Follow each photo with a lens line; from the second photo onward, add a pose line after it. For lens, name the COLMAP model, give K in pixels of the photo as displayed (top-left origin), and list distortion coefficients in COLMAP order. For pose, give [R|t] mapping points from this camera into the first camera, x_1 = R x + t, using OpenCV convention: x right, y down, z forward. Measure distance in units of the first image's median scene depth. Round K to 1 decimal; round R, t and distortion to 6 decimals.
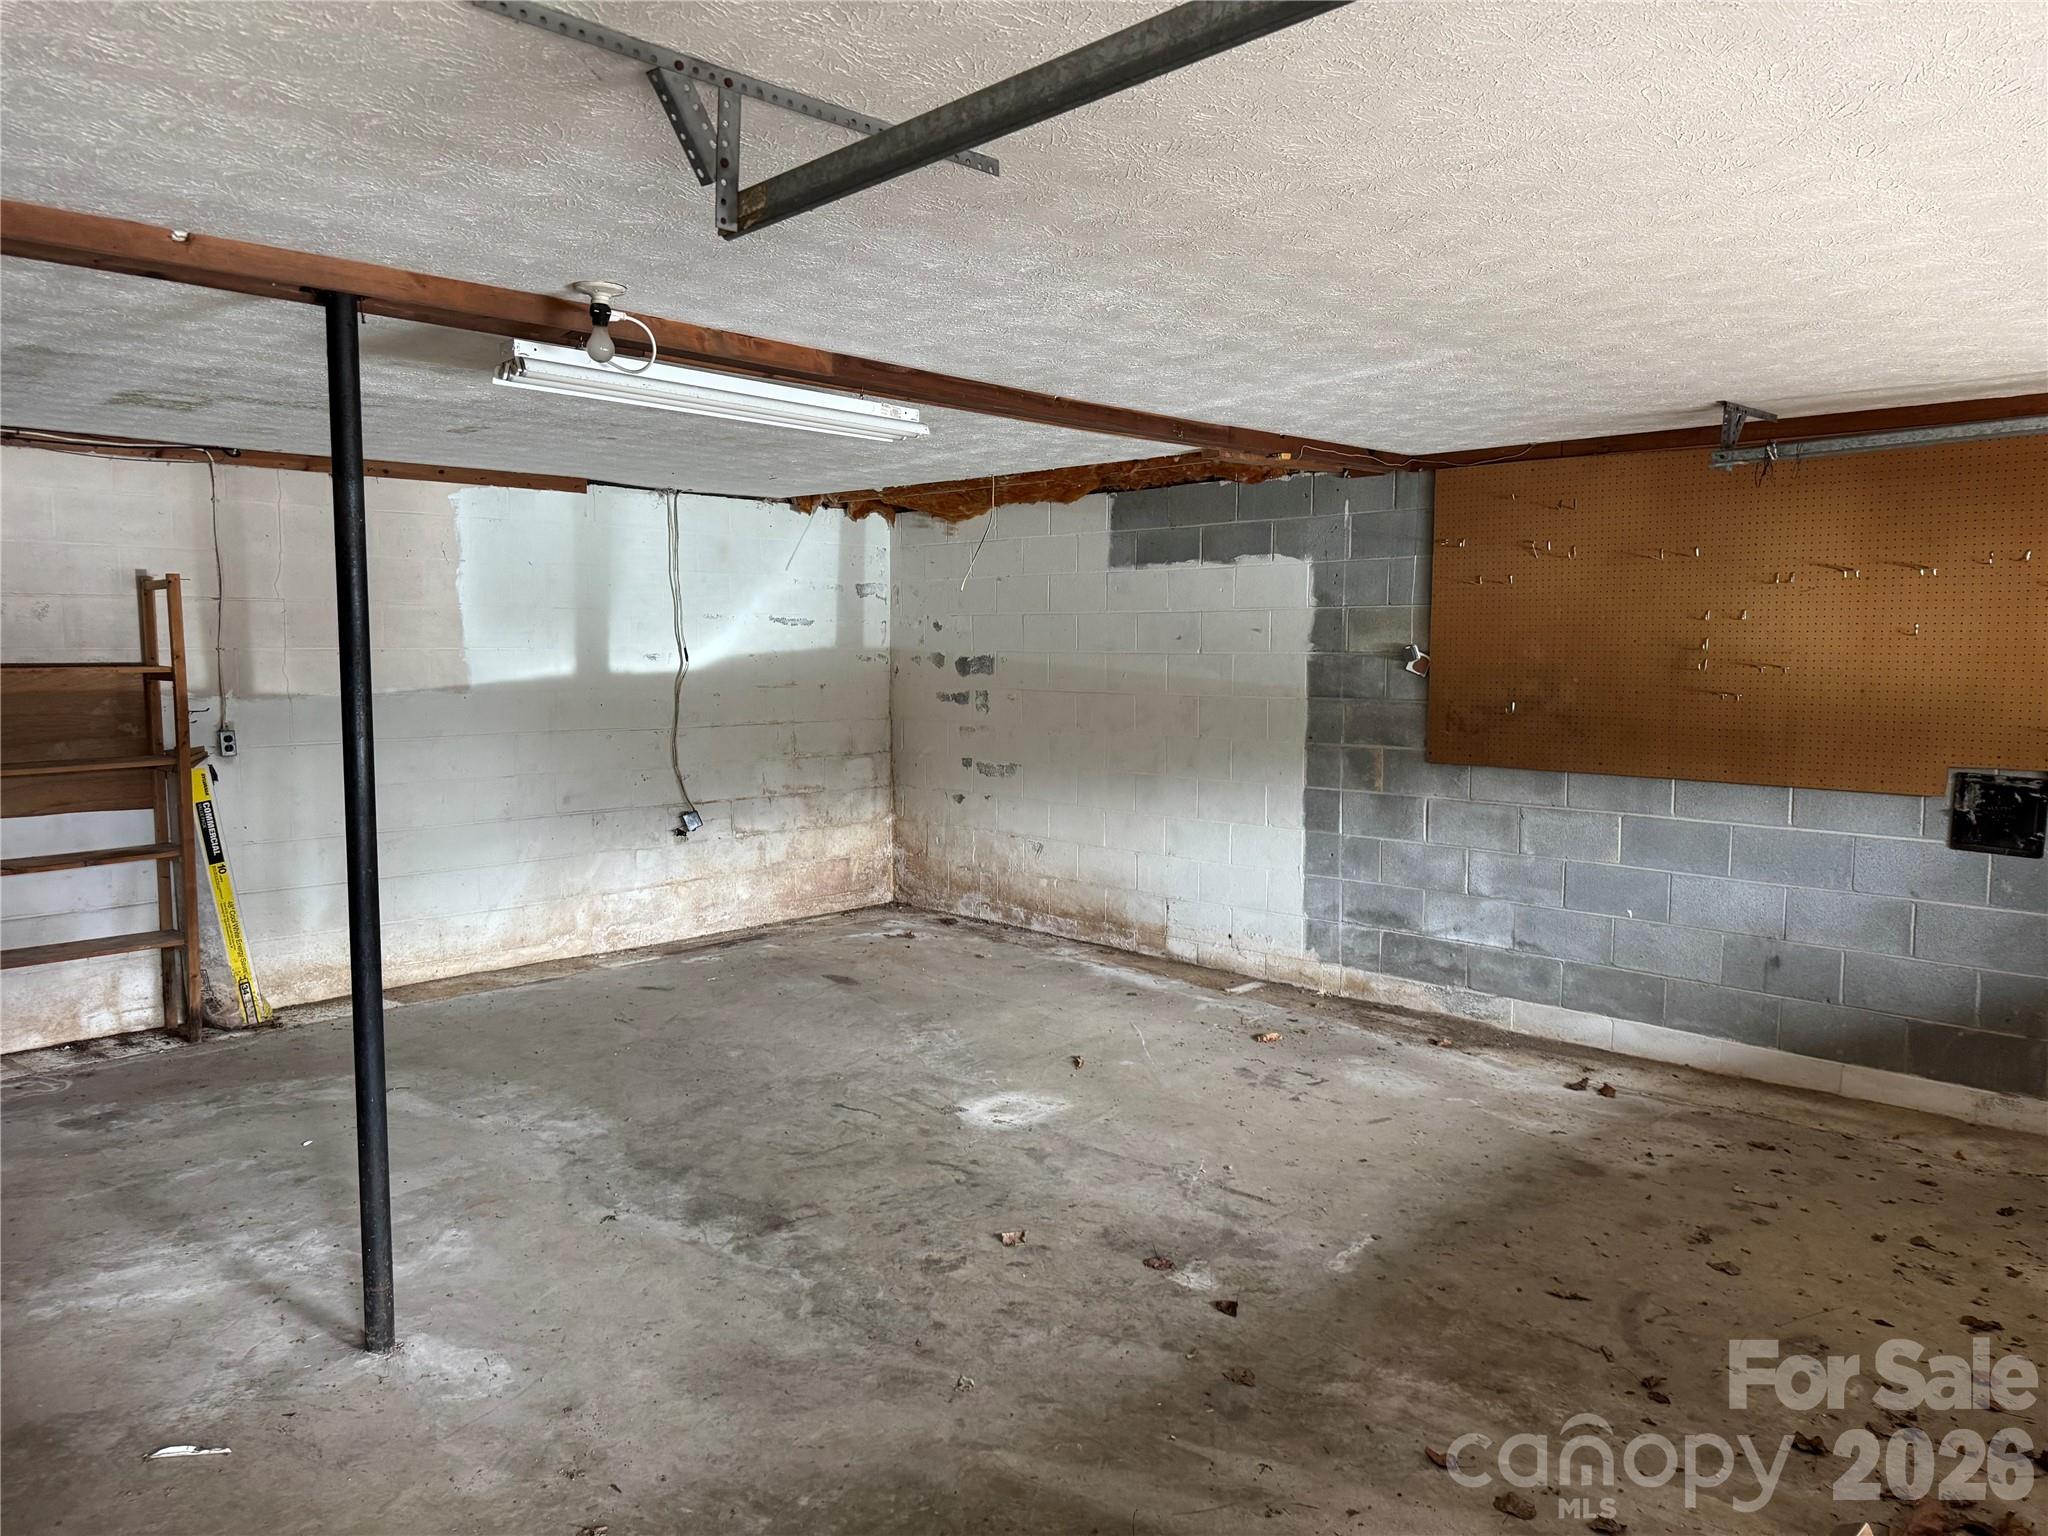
lens RADIAL K [[1462.9, 0, 1030.3], [0, 1462.9, 764.0], [0, 0, 1]] dist [0.041681, -0.046981]
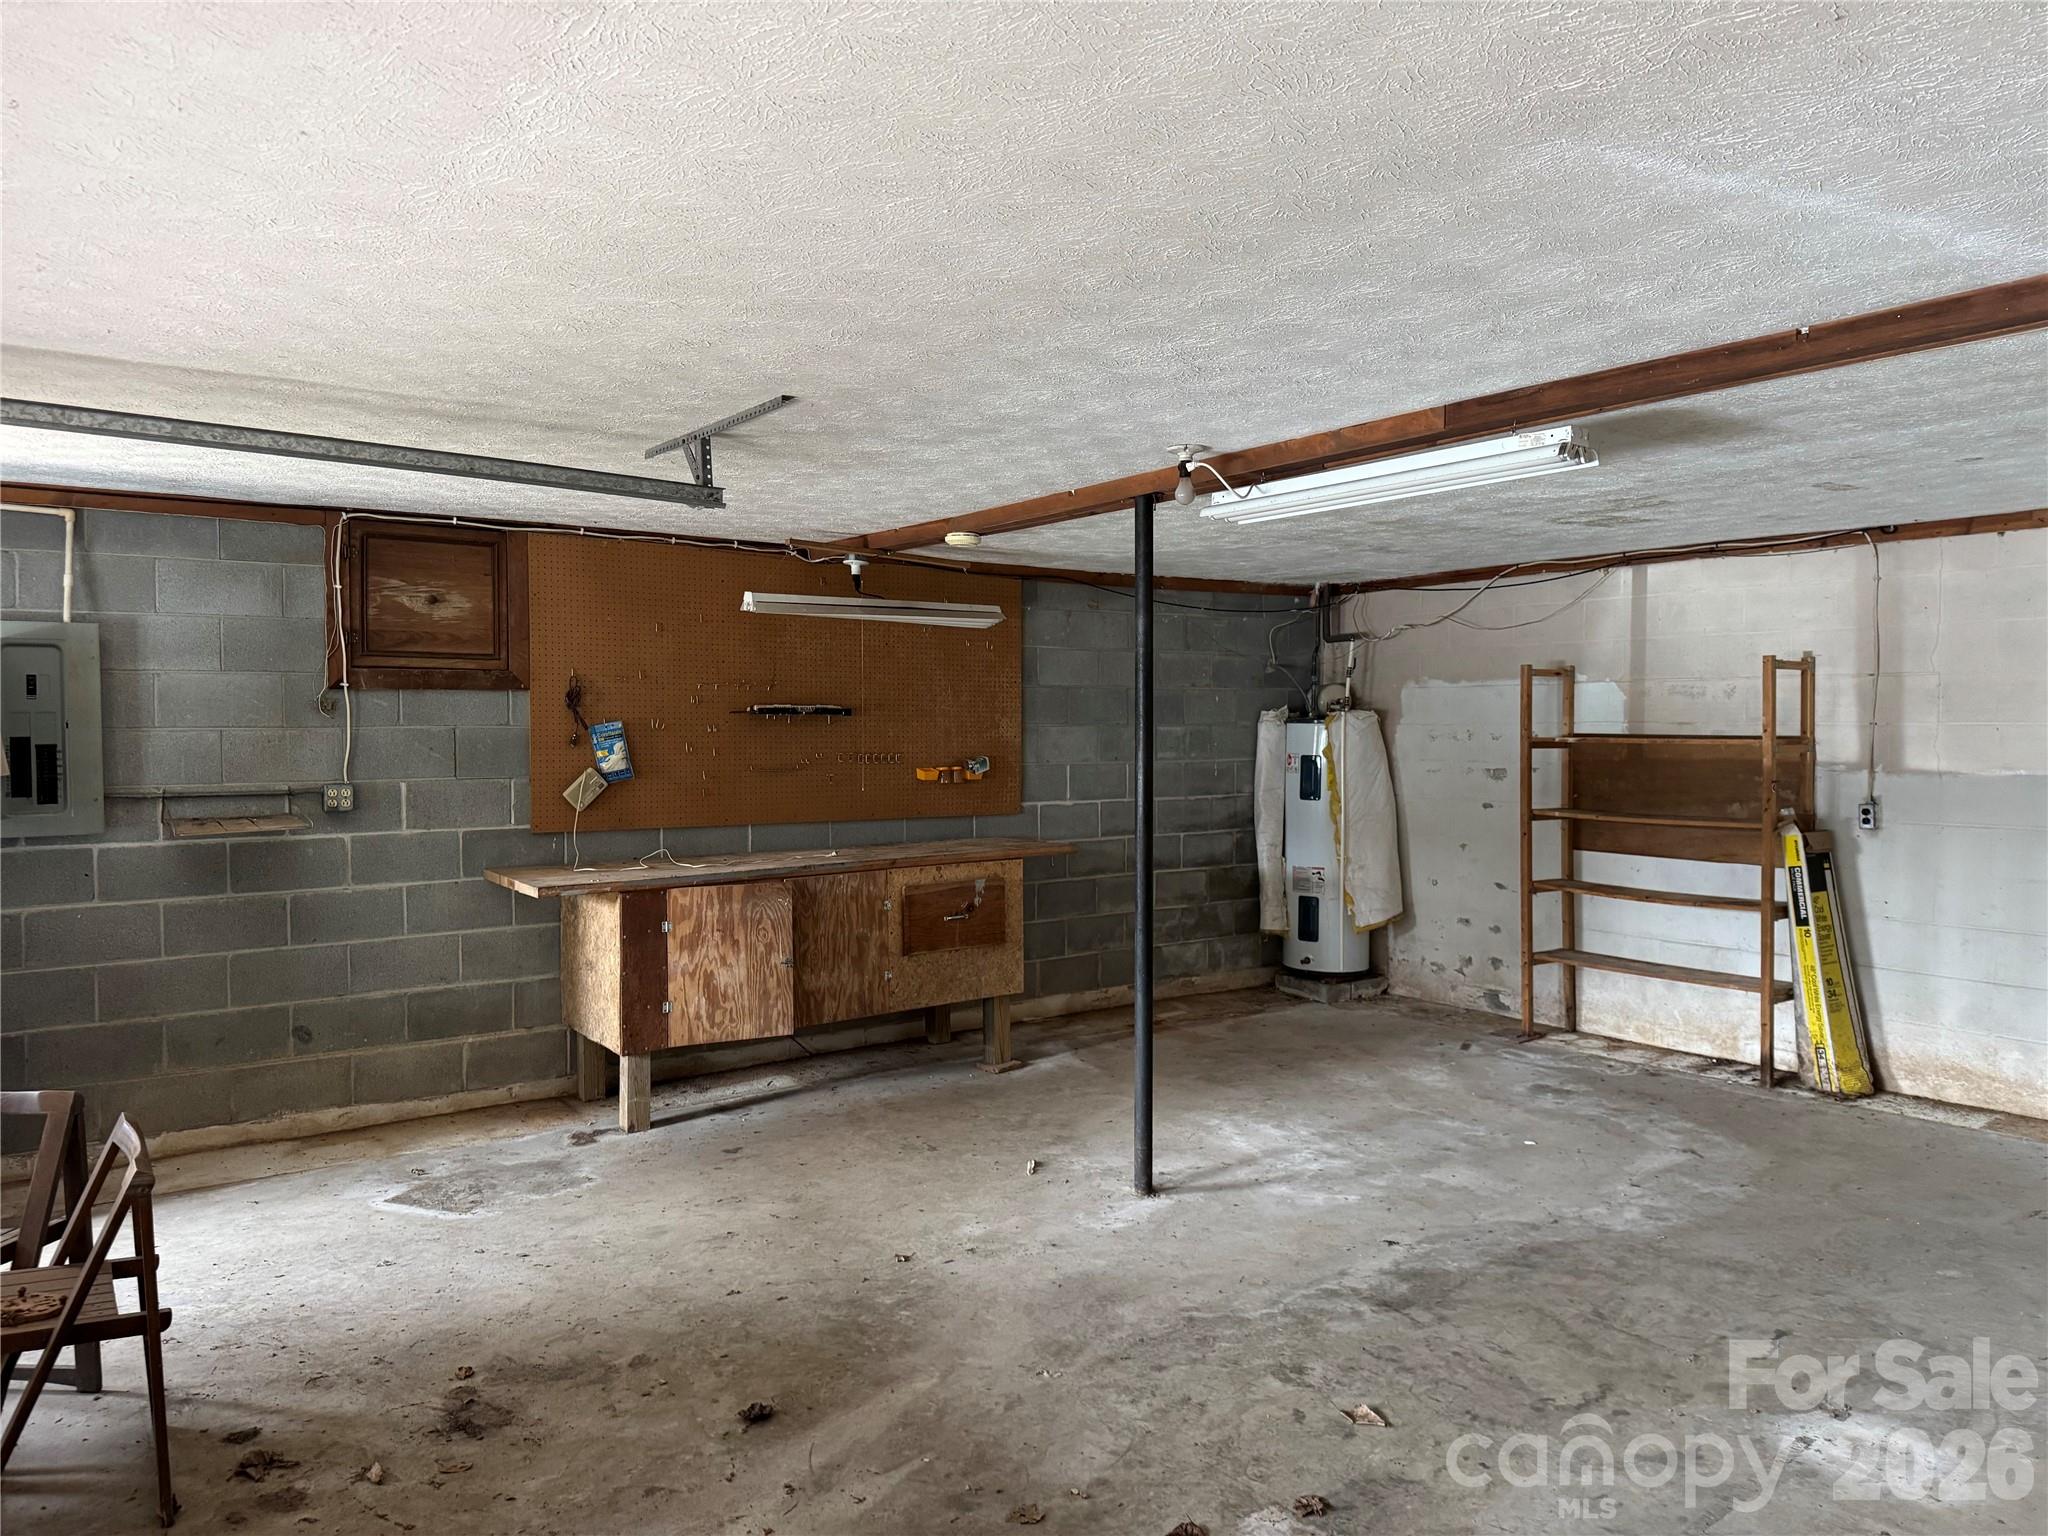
lens RADIAL K [[1462.9, 0, 1033.2], [0, 1462.9, 770.5], [0, 0, 1]] dist [0.041681, -0.046981]
pose [[-0.204145, 0.028355, -0.978530, 0.692804], [-0.075892, 0.996114, 0.044698, -0.057694], [0.975994, 0.083388, -0.201199, 0.780234]]
